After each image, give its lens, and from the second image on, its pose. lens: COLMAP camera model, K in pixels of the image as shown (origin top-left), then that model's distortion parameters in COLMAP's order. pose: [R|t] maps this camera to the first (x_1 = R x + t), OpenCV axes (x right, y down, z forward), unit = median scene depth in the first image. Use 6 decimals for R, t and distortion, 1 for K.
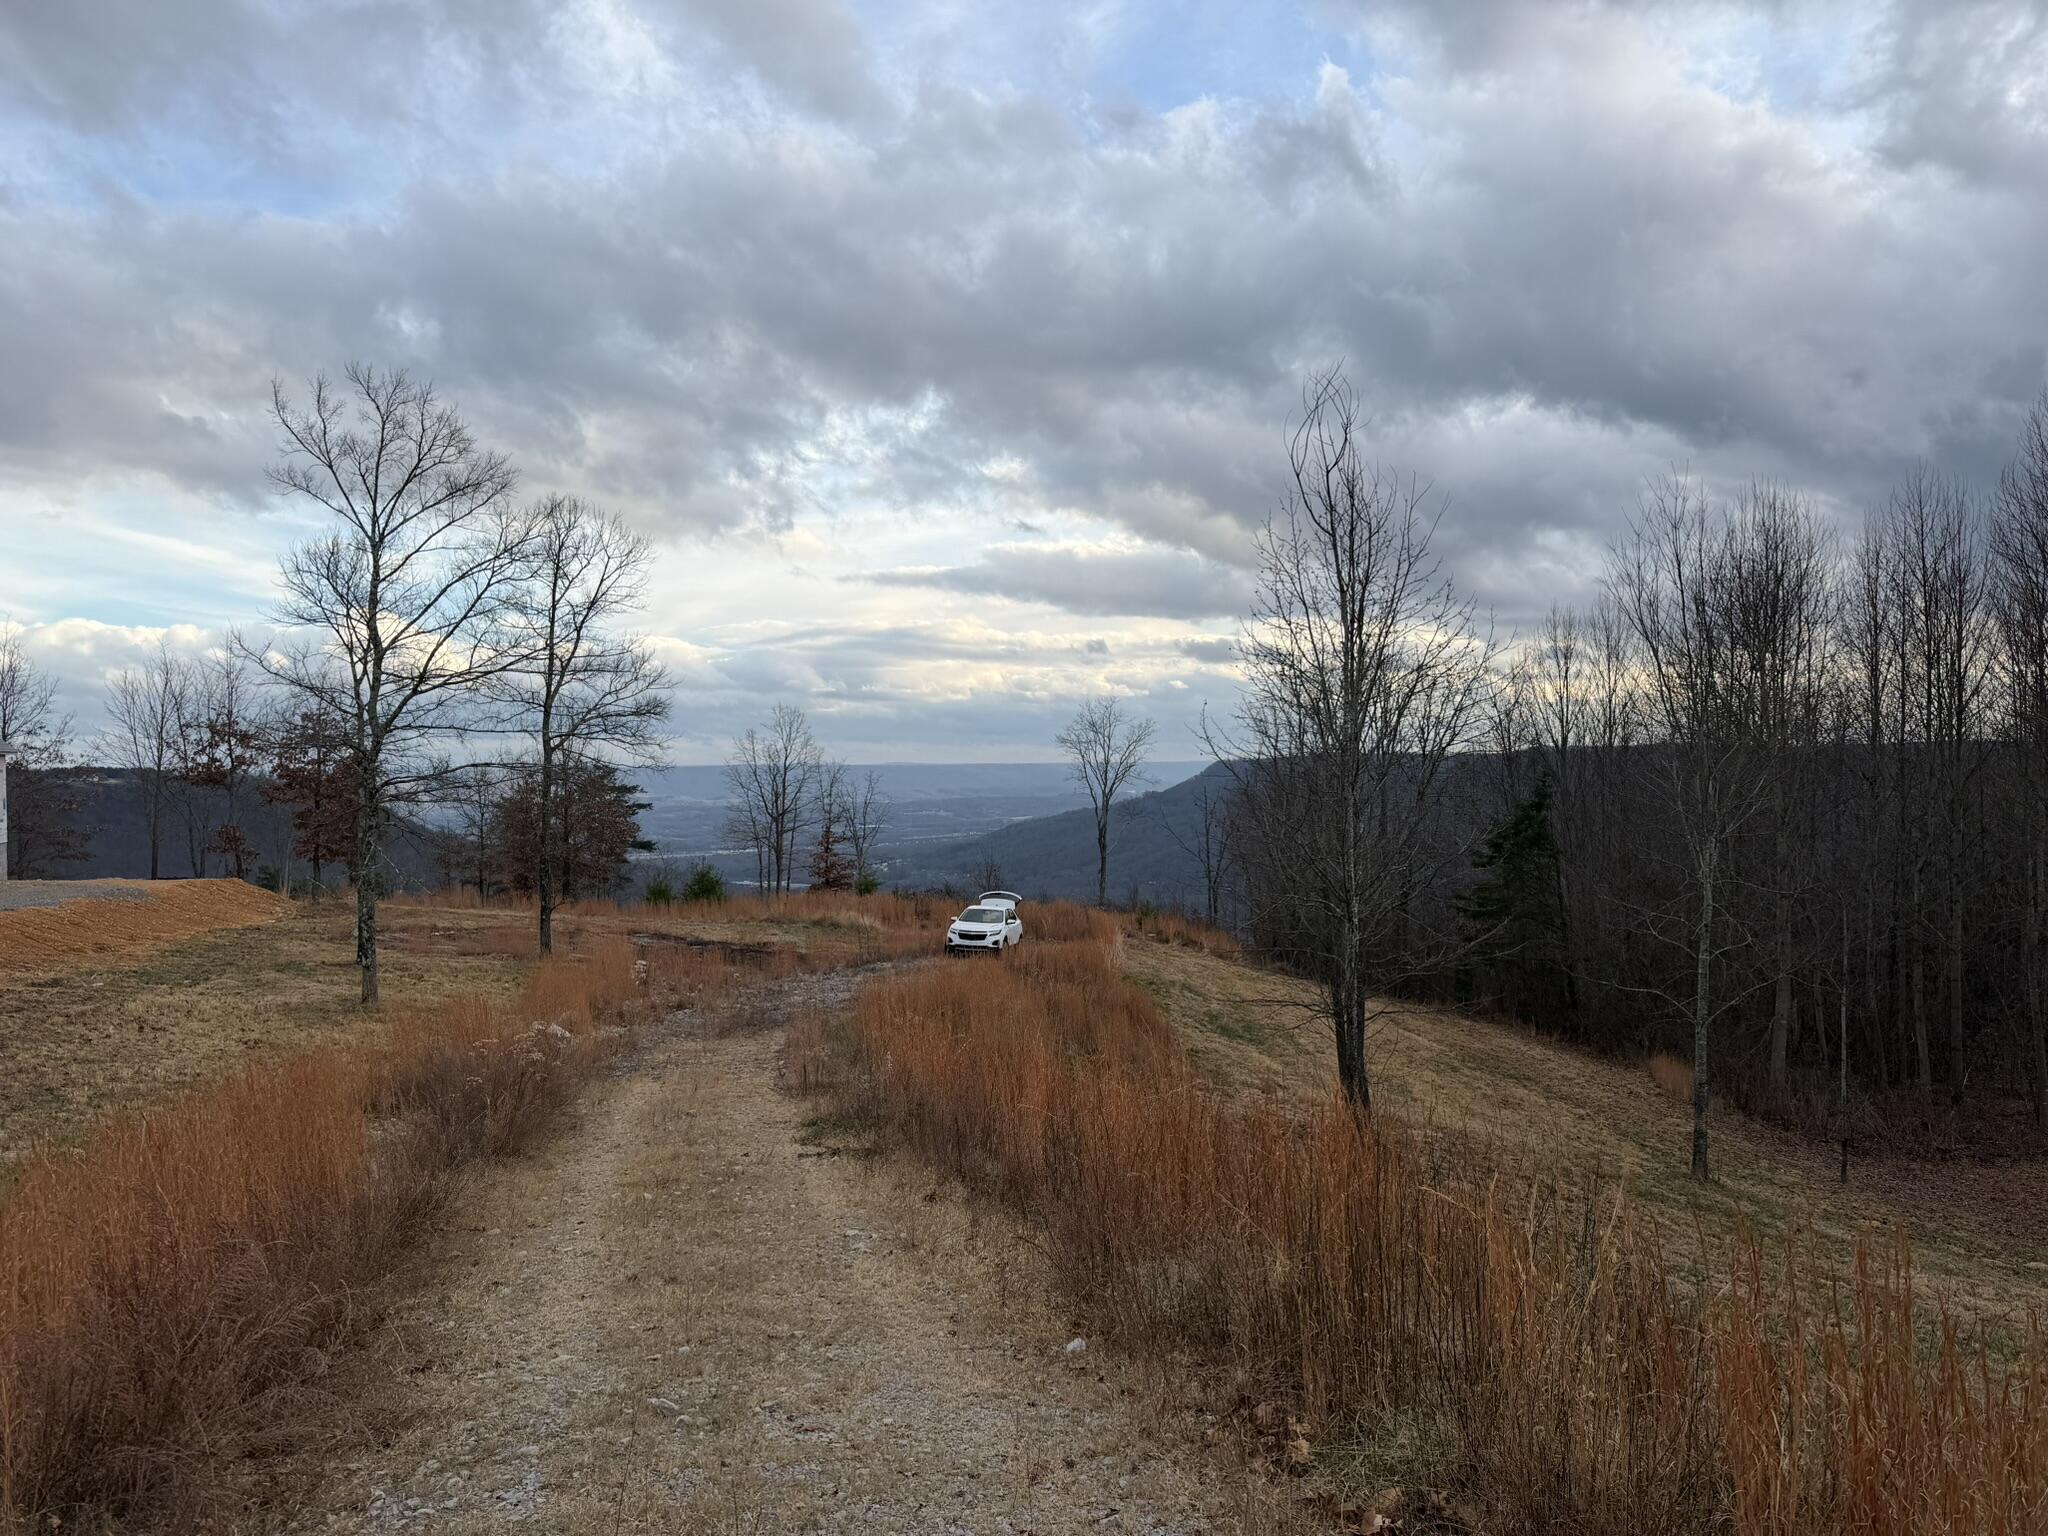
lens RADIAL K [[1406.1, 0, 1024.0], [0, 1406.1, 768.0], [0, 0, 1]] dist [0.077338, -0.115283]
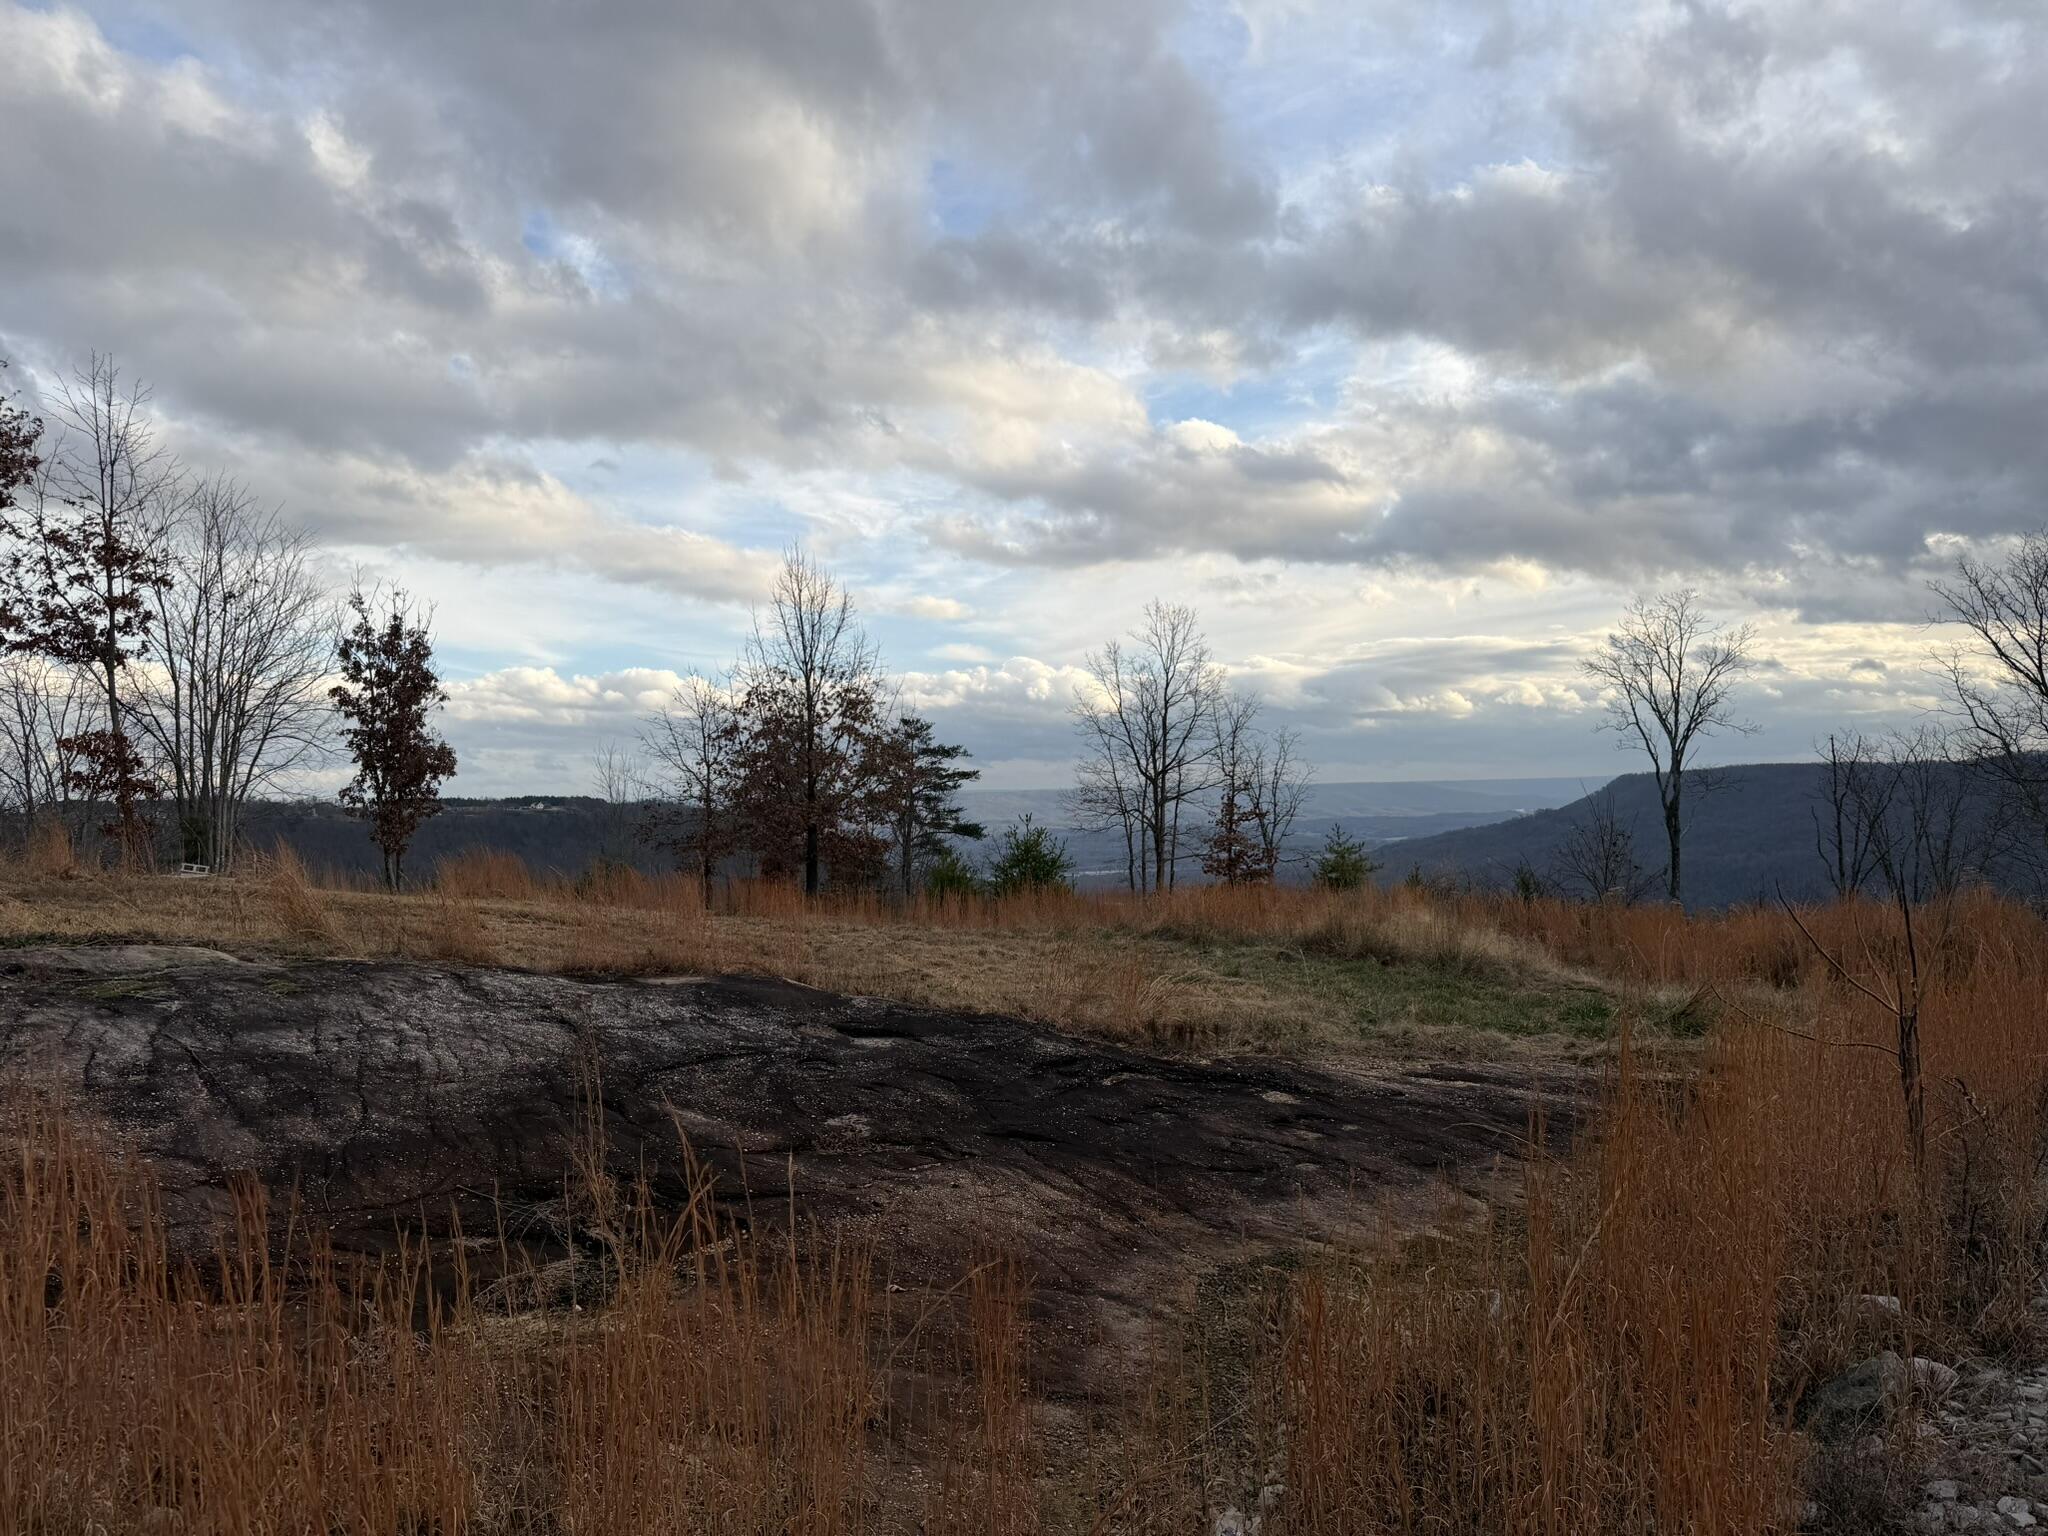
lens RADIAL K [[1406.1, 0, 1024.0], [0, 1406.1, 768.0], [0, 0, 1]] dist [0.077338, -0.115283]
pose [[0.966891, -0.021011, -0.254323, -0.088397], [0.017248, 0.999706, -0.017016, 0.051053], [0.254606, 0.012066, 0.966970, 0.462882]]
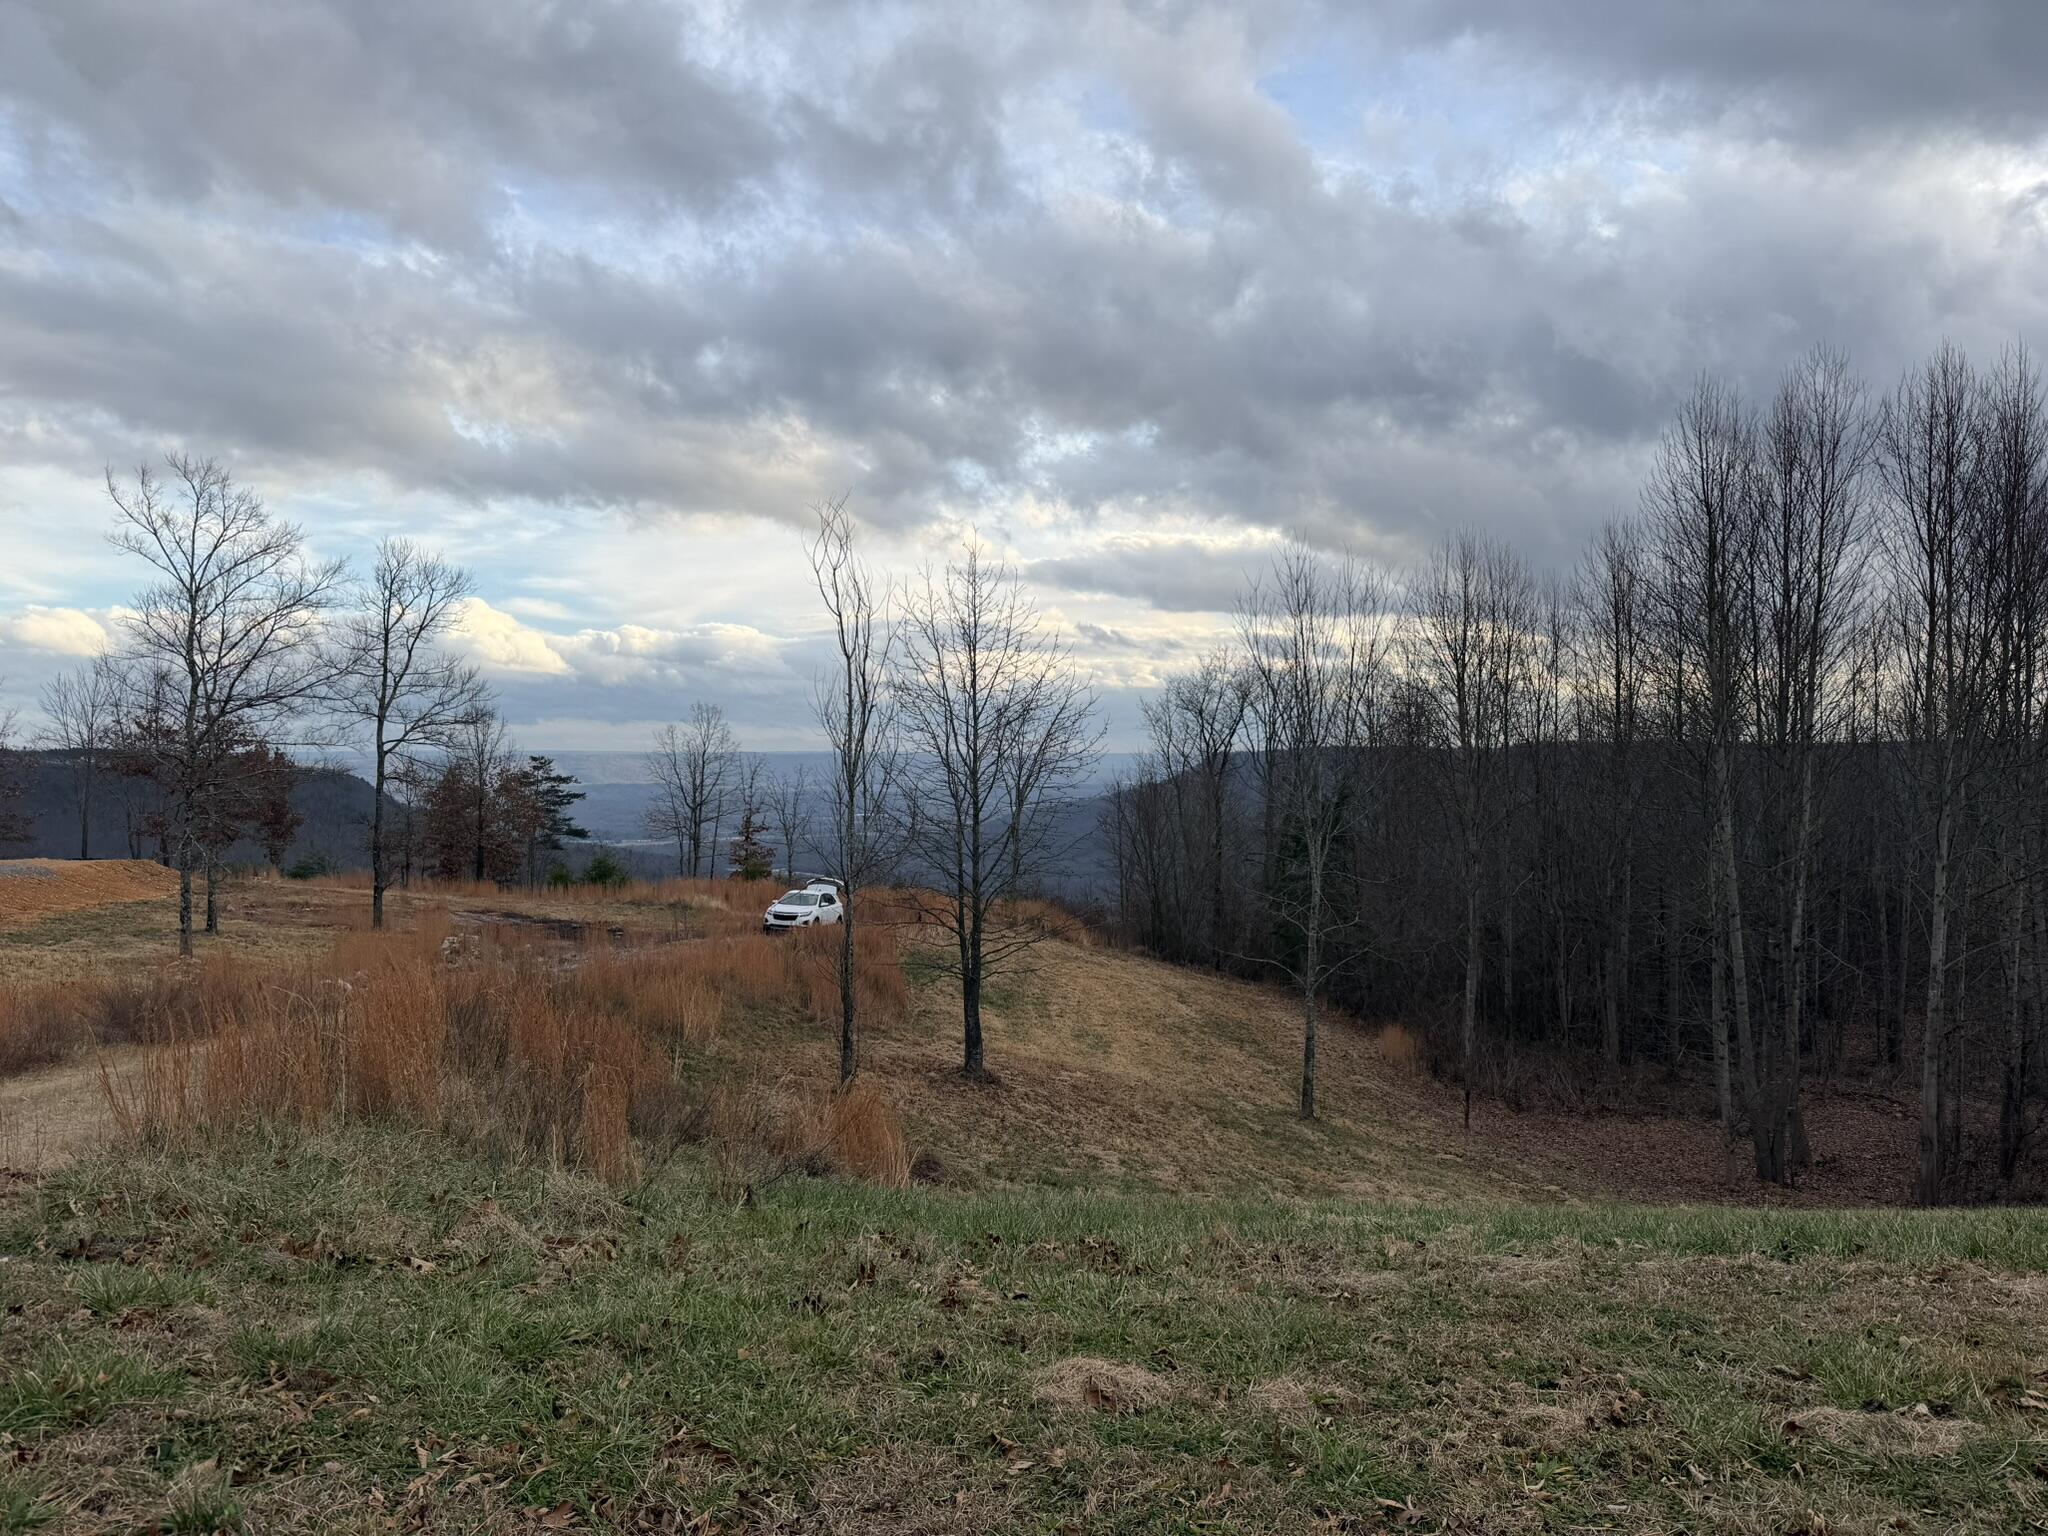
lens RADIAL K [[1406.1, 0, 1024.0], [0, 1406.1, 768.0], [0, 0, 1]] dist [0.077338, -0.115283]
pose [[0.999948, 0.009974, 0.002108, 0.089298], [-0.009989, 0.999924, 0.007210, -0.006732], [-0.002036, -0.007231, 0.999972, -0.083949]]
